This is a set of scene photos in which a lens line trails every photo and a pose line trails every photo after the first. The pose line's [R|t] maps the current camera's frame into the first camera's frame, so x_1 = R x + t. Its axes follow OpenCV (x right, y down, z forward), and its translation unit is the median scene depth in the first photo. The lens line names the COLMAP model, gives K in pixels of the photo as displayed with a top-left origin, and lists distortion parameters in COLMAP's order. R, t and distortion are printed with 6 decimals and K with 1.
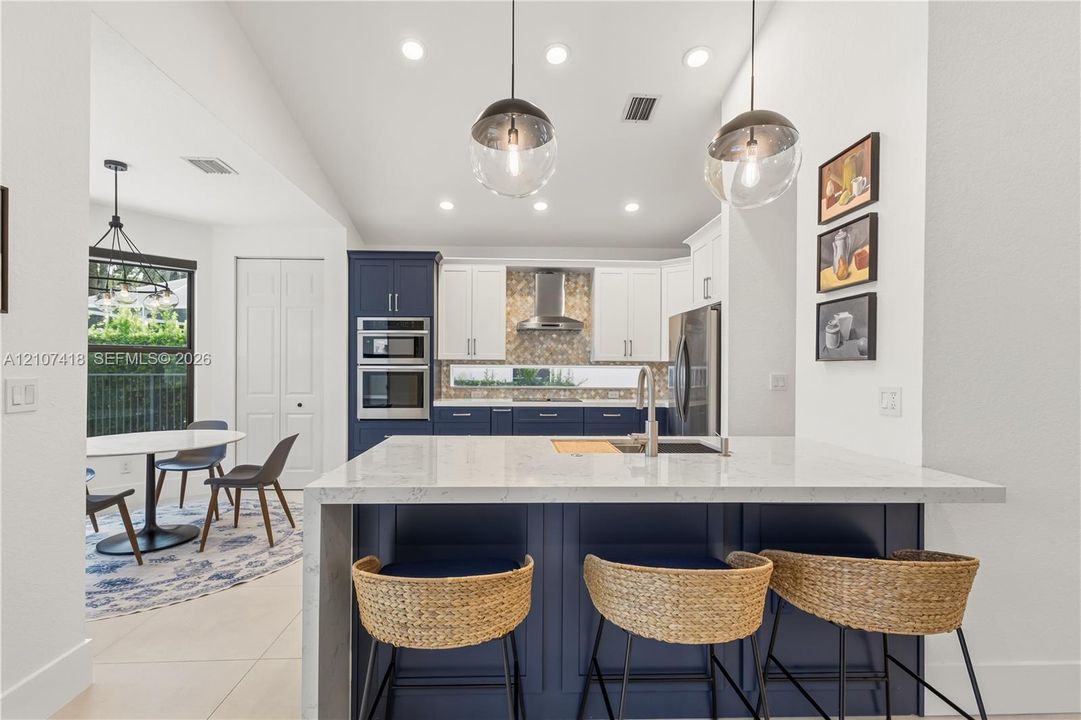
lens RADIAL K [[495.6, 0, 536.3], [0, 495.6, 370.8], [0, 0, 1]] dist [0.009421, 0.000369]
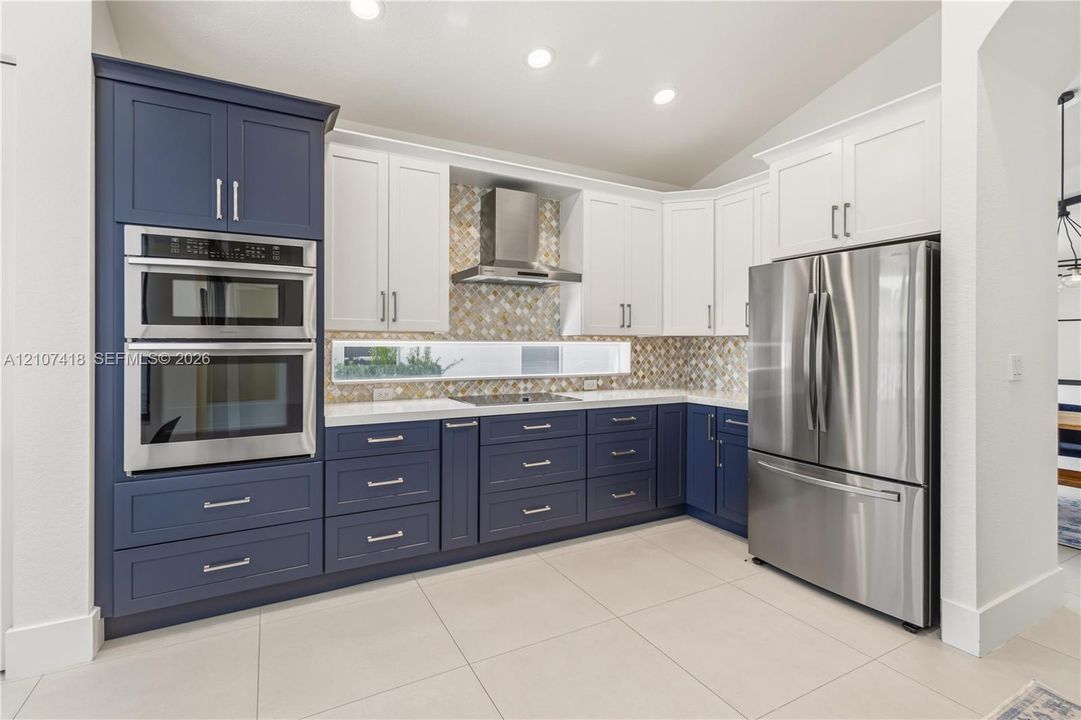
lens RADIAL K [[495.6, 0, 536.1], [0, 495.6, 345.7], [0, 0, 1]] dist [0.009421, 0.000369]
pose [[0.903797, -0.003716, 0.427946, -0.227776], [0.004450, 0.999990, -0.000716, -0.005654], [-0.427939, 0.002551, 0.903804, 0.477068]]
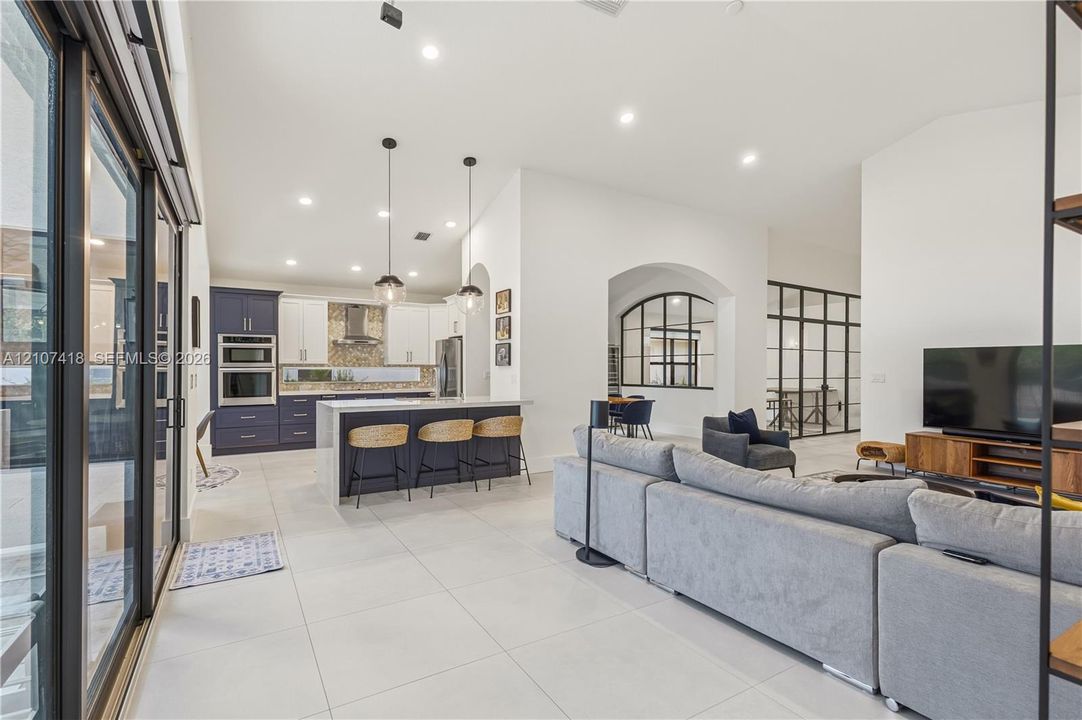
lens RADIAL K [[496.1, 0, 536.4], [0, 496.1, 369.3], [0, 0, 1]] dist [0.009421, 0.000369]
pose [[0.881233, -0.004979, 0.472656, -0.231131], [0.007292, 0.999969, -0.003061, 0.004088], [-0.472626, 0.006144, 0.881241, -0.669477]]
